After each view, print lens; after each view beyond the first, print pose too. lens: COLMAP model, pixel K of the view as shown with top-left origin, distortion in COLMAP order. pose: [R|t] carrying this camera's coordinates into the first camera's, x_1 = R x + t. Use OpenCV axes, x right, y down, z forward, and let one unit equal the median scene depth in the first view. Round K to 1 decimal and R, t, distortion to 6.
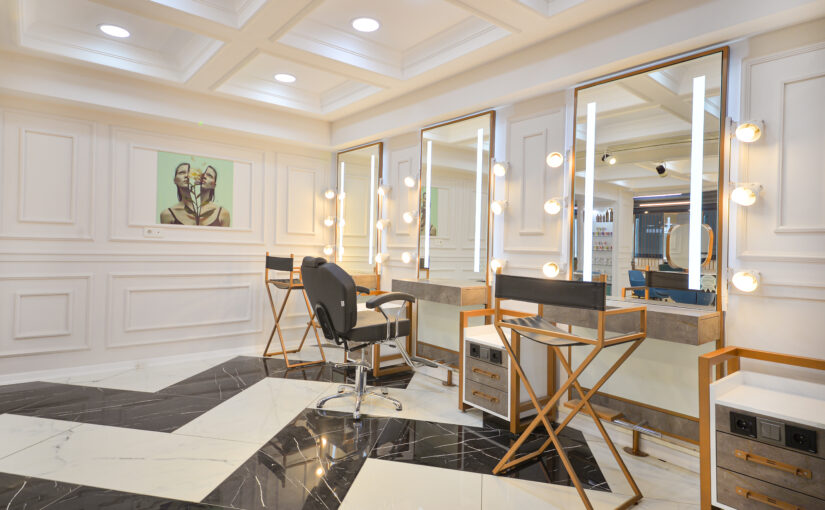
lens RADIAL K [[465.1, 0, 414.6], [0, 465.1, 252.2], [0, 0, 1]] dist [-0.000488, -0.000154]
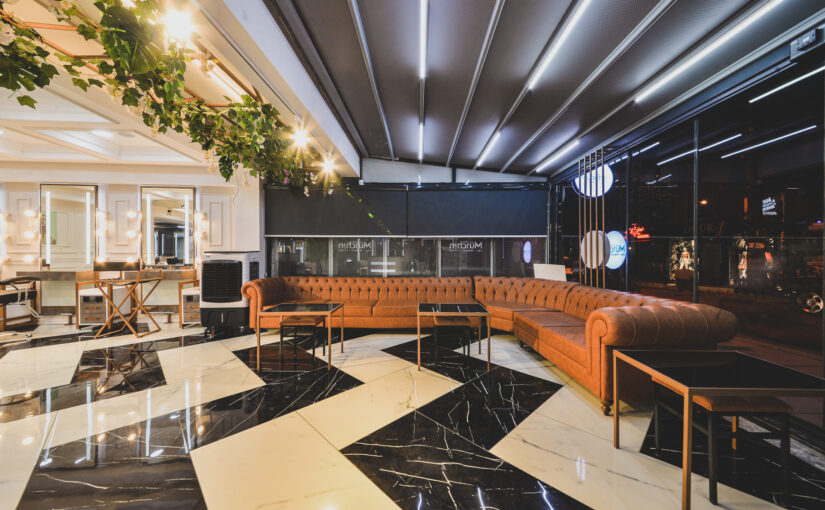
lens RADIAL K [[302.7, 0, 417.5], [0, 302.7, 249.9], [0, 0, 1]] dist [0.000826, -0.000049]
pose [[0.608928, -0.024574, 0.792845, -0.038173], [0.024750, 0.999622, 0.011974, 0.001647], [-0.792840, 0.012332, 0.609306, -0.970137]]
